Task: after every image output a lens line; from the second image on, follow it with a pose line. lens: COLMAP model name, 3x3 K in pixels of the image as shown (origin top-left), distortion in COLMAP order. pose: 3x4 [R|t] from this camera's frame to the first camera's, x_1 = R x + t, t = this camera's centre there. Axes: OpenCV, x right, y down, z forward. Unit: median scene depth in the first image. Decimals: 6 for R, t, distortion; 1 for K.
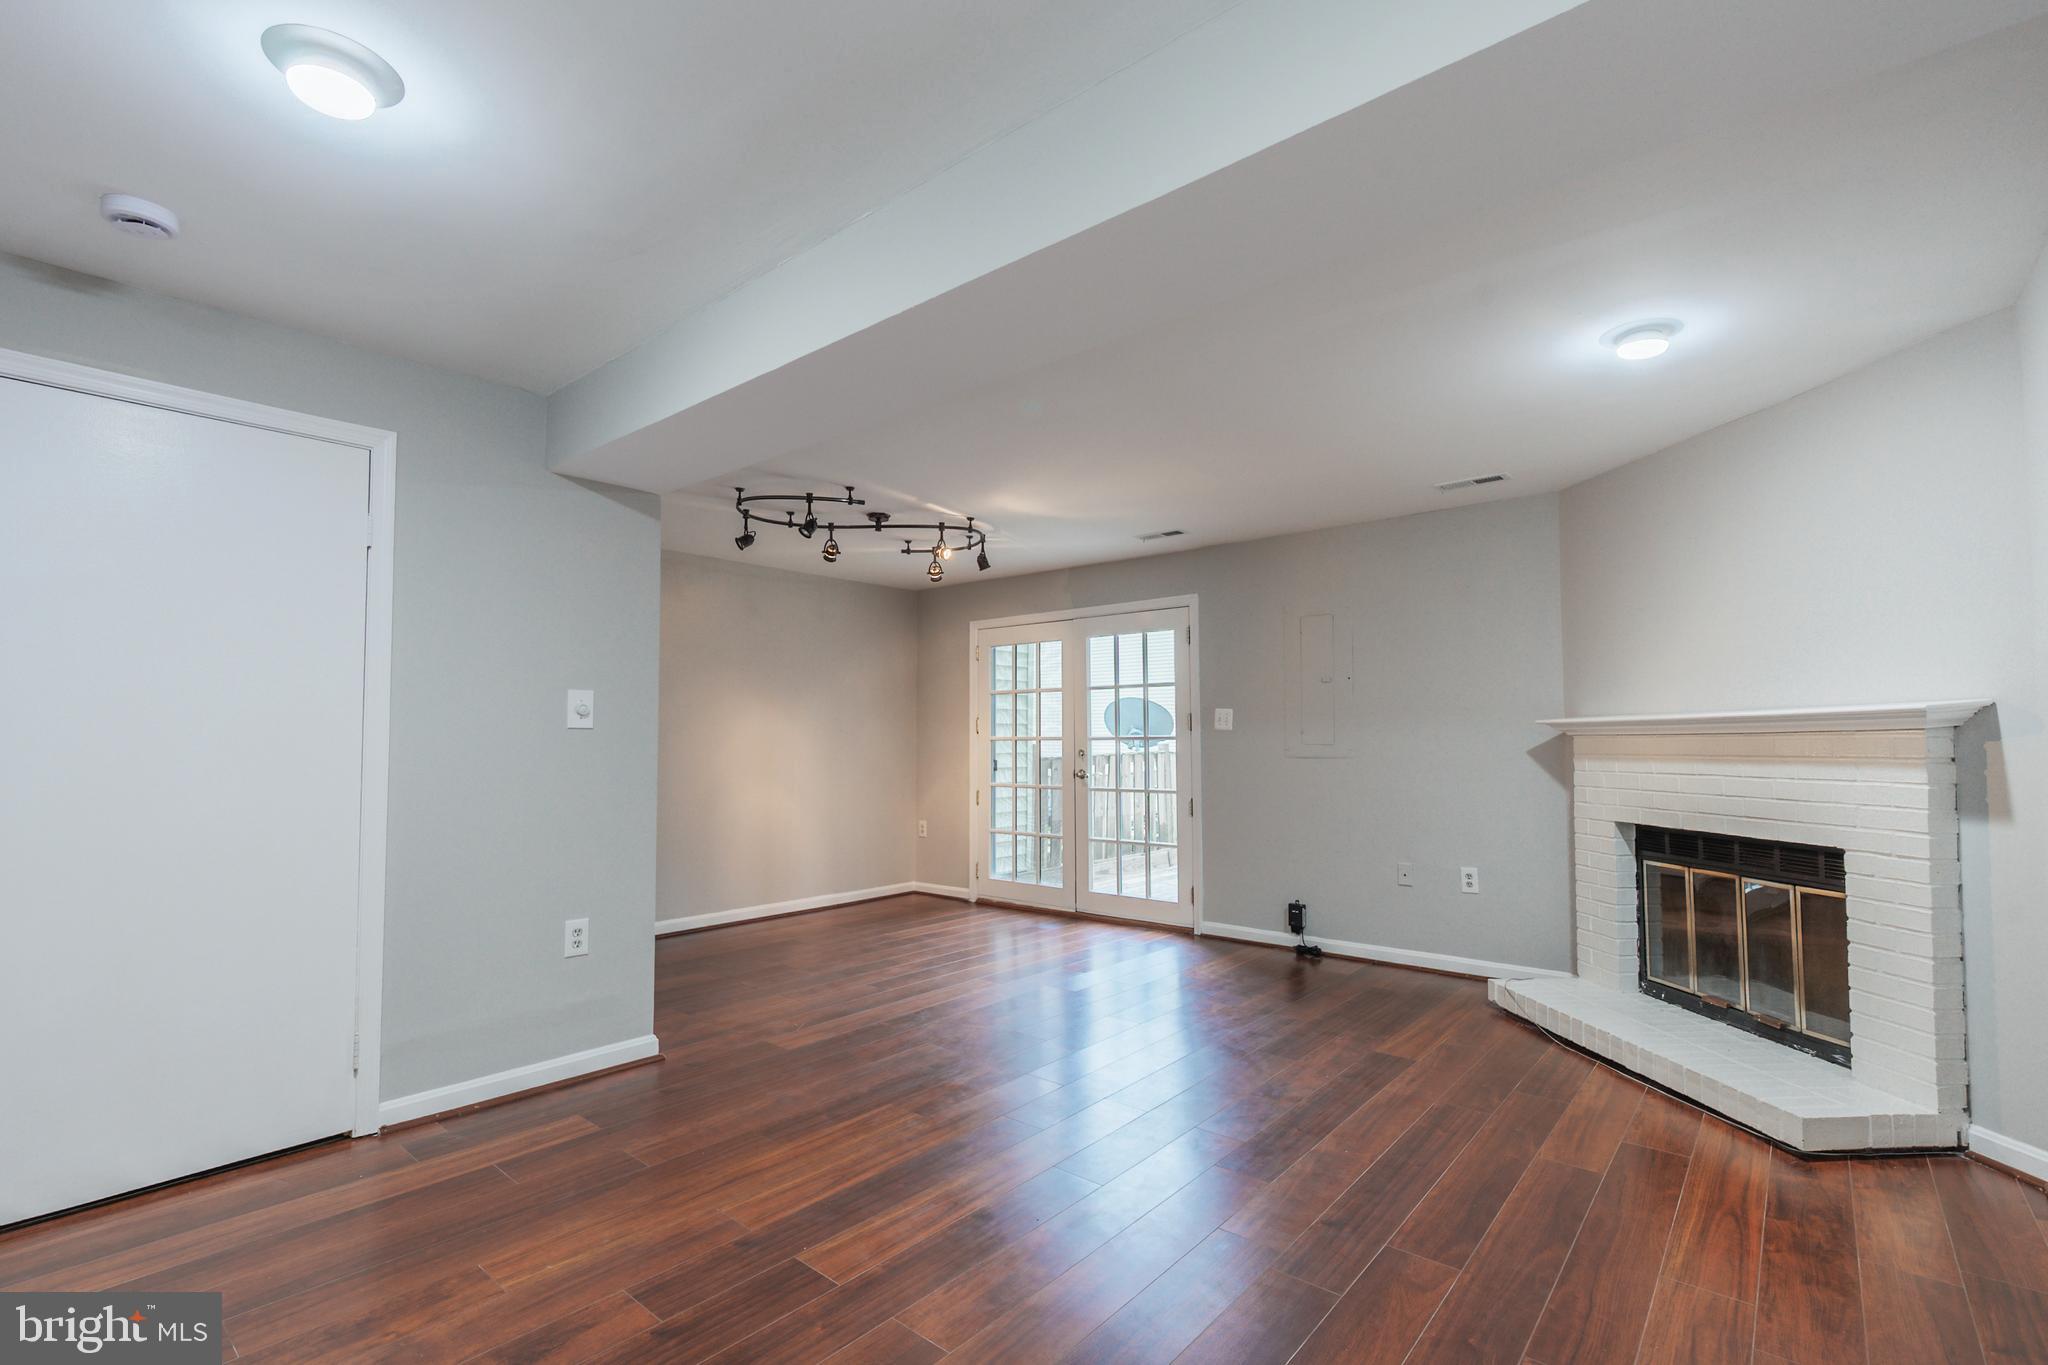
lens RADIAL K [[924.0, 0, 1020.8], [0, 924.0, 687.4], [0, 0, 1]] dist [0.003400, 0.000061]
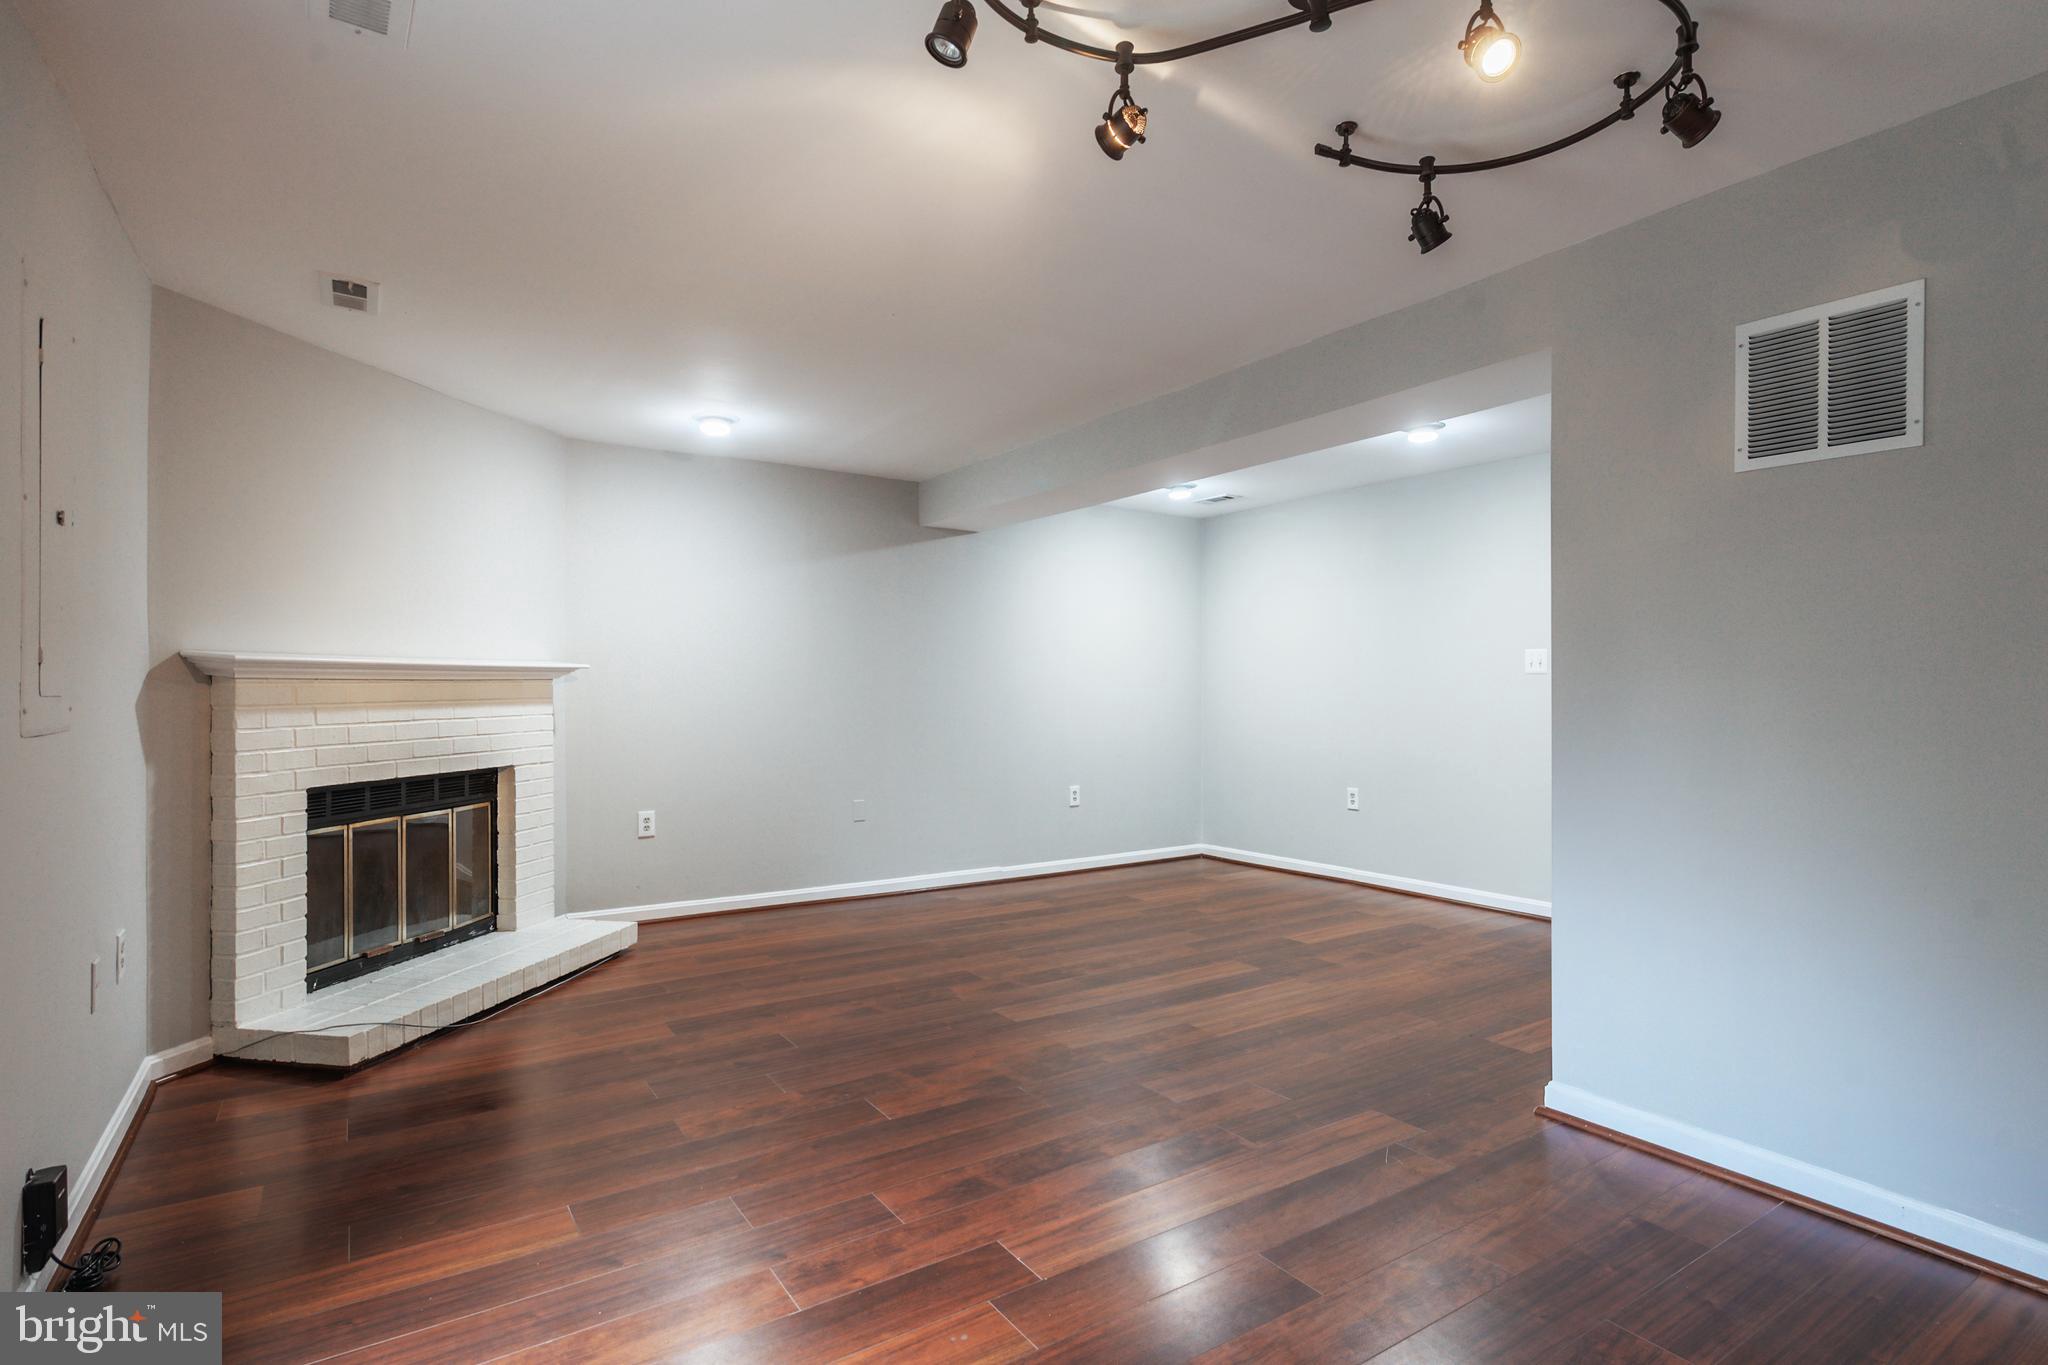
lens RADIAL K [[1025.1, 0, 1019.5], [0, 1025.1, 688.4], [0, 0, 1]] dist [-0.001357, -0.000079]
pose [[-0.959284, -0.001013, 0.282442, -0.234964], [-0.018120, 0.998154, -0.057962, 0.123661], [-0.281862, -0.060720, -0.957532, 2.073468]]
